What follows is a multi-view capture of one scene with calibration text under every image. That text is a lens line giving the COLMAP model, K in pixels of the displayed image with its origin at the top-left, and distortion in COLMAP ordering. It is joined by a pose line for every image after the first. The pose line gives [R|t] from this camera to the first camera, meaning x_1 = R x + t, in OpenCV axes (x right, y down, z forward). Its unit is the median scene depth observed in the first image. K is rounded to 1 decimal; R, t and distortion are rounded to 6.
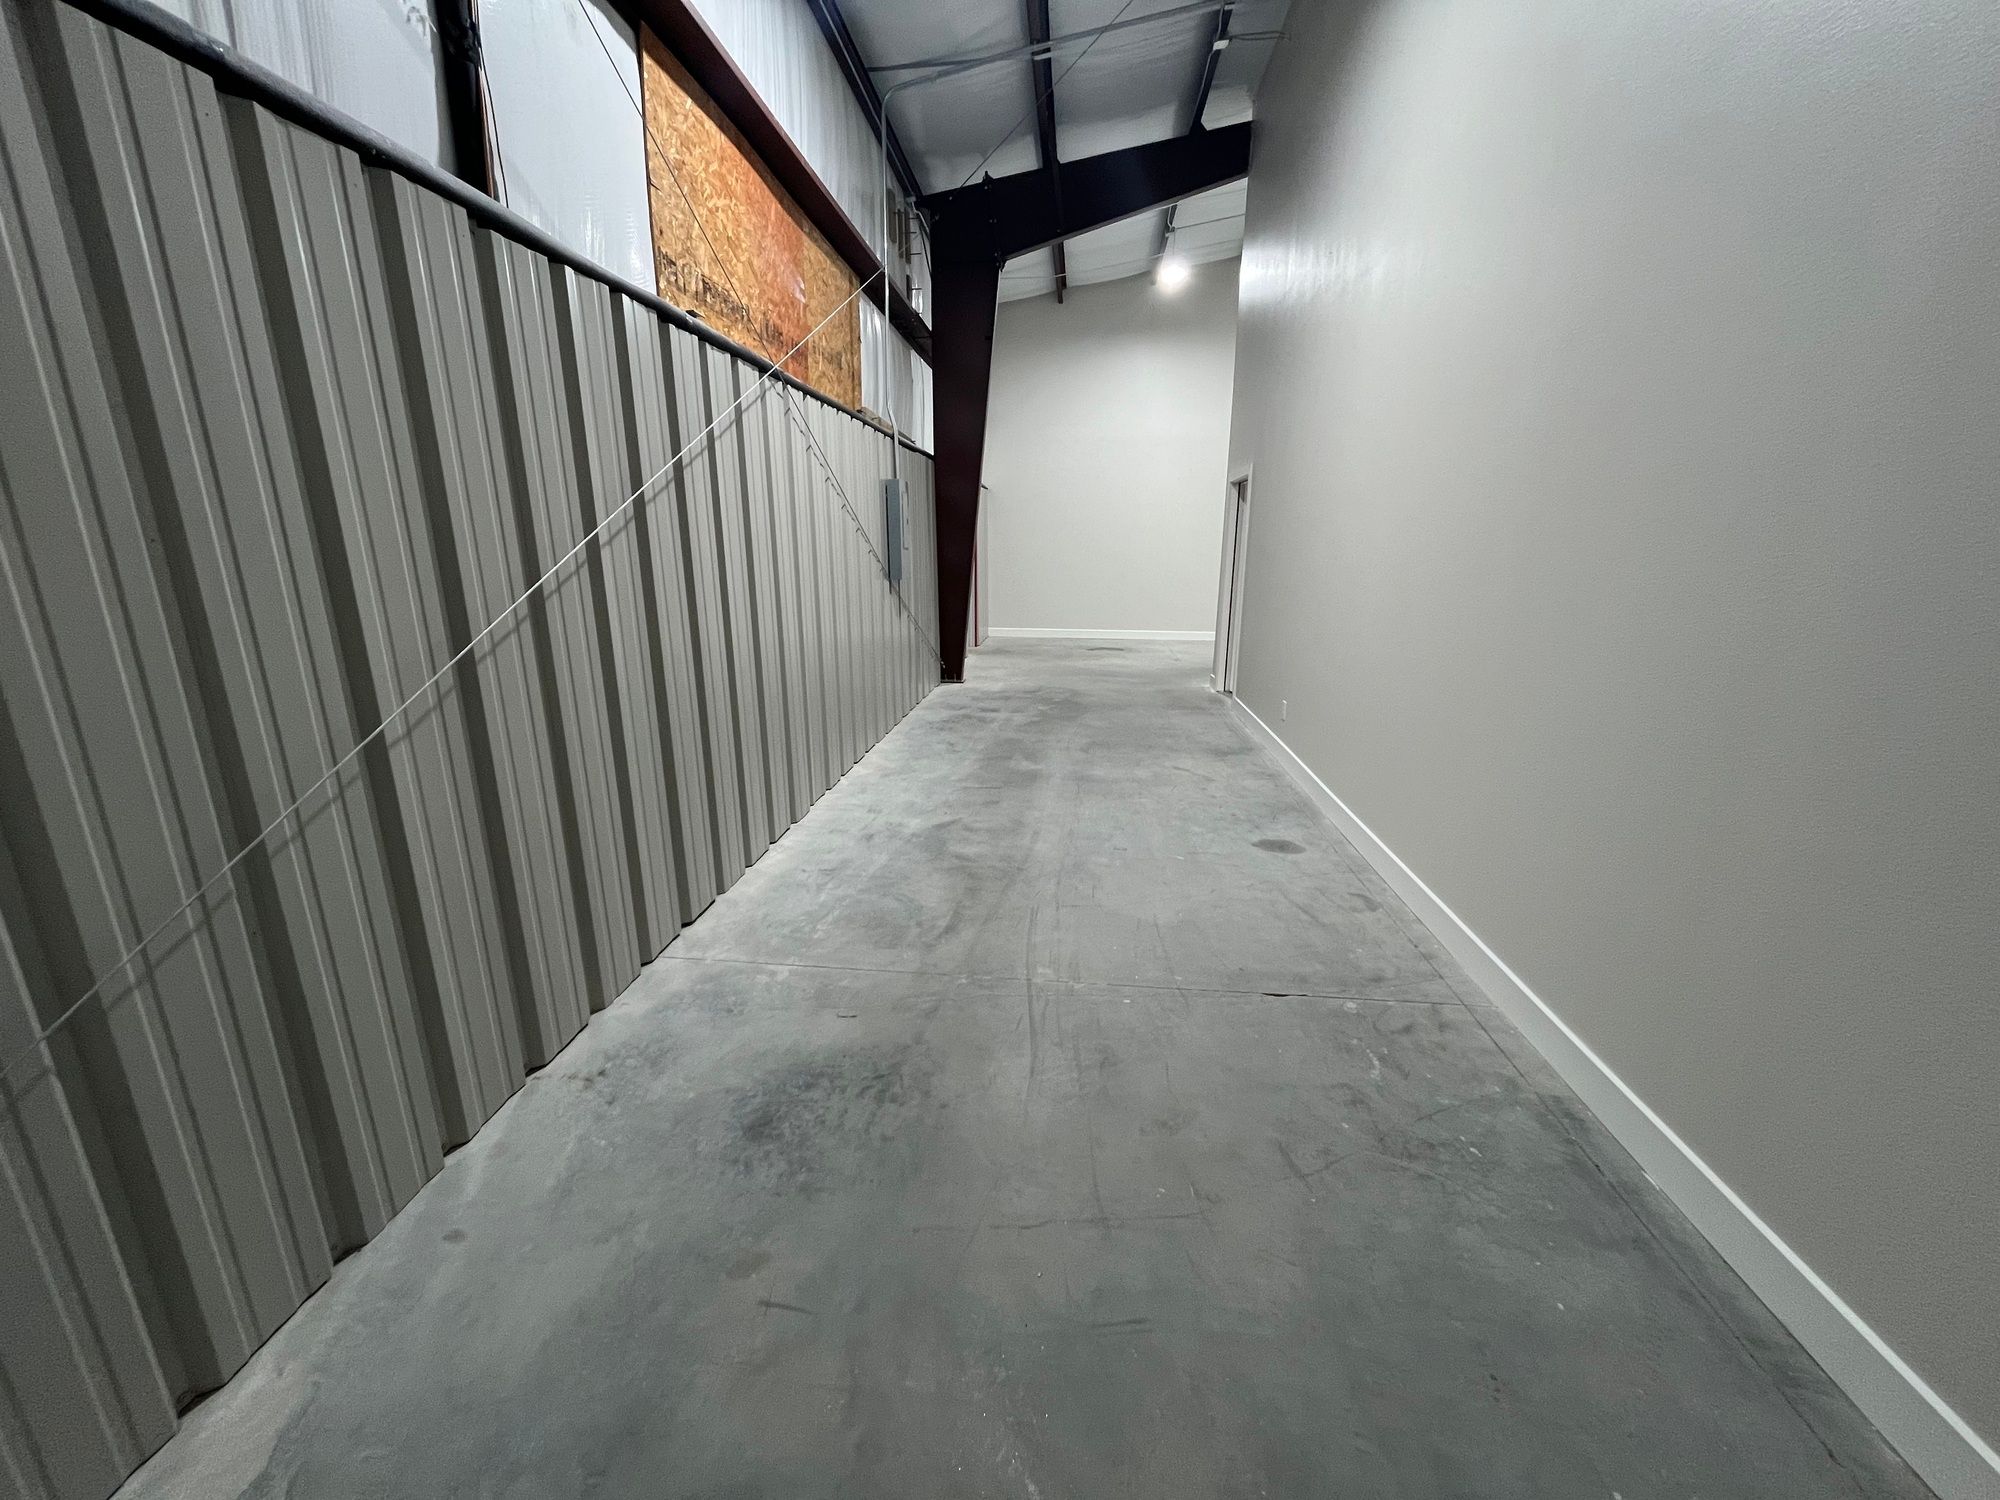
lens RADIAL K [[801.1, 0, 1001.3], [0, 801.1, 754.8], [0, 0, 1]] dist [-0.003285, -0.000215]
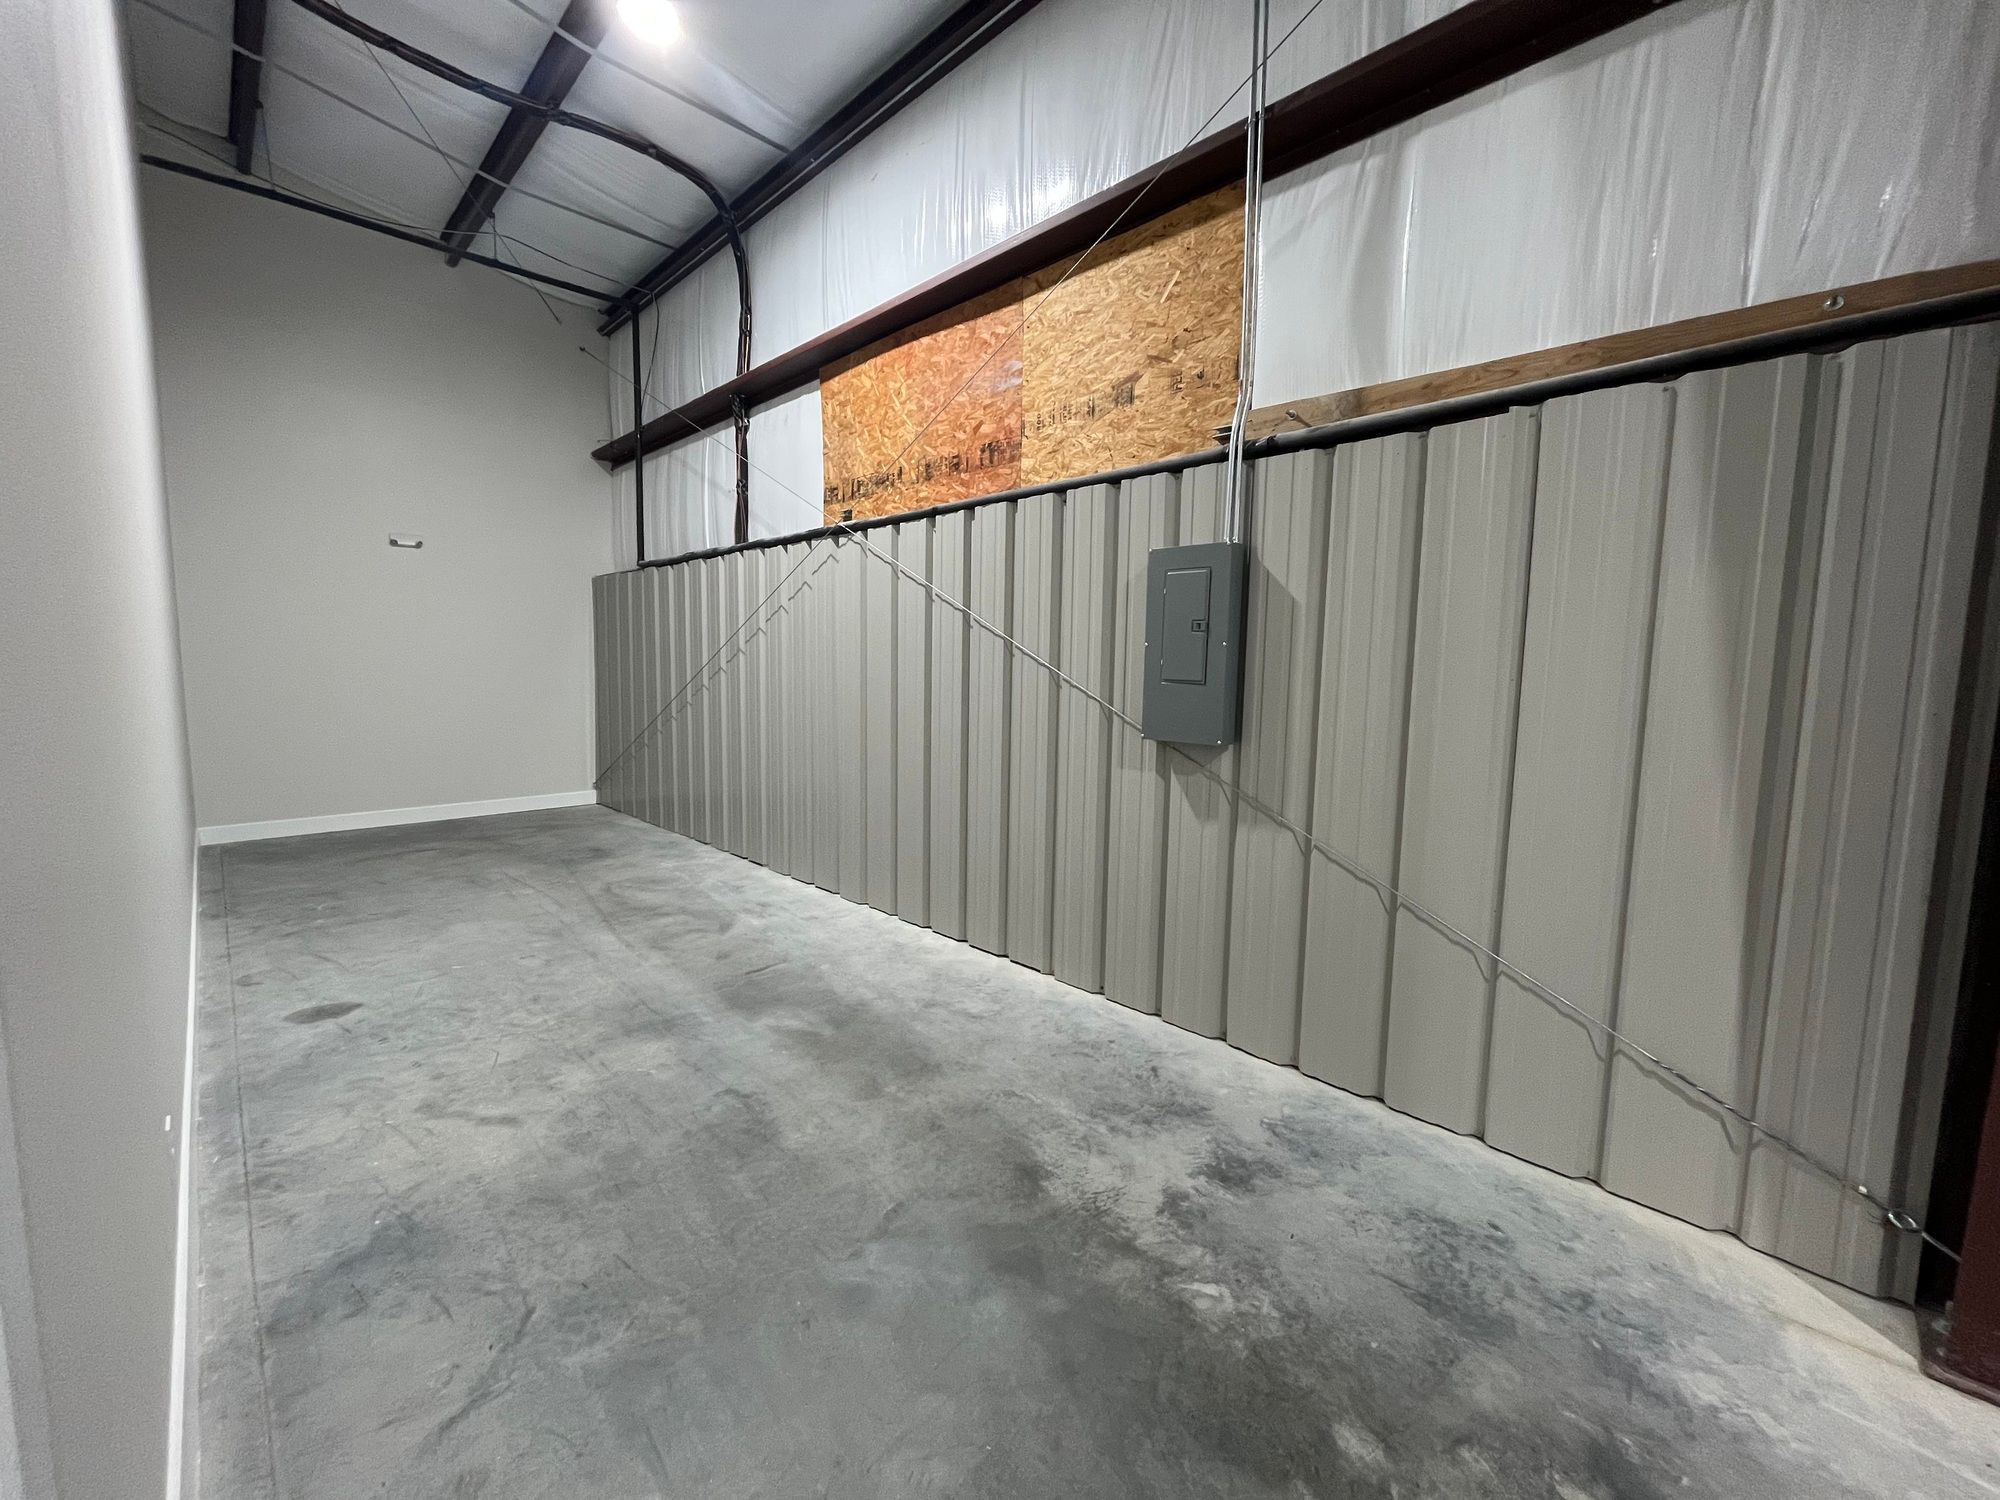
lens RADIAL K [[801.1, 0, 994.6], [0, 801.1, 751.2], [0, 0, 1]] dist [-0.003285, -0.000215]
pose [[-0.640561, 0.070373, -0.764676, 0.480496], [-0.213060, 0.940408, 0.265024, -0.473805], [0.737758, 0.332686, -0.587395, 1.782663]]
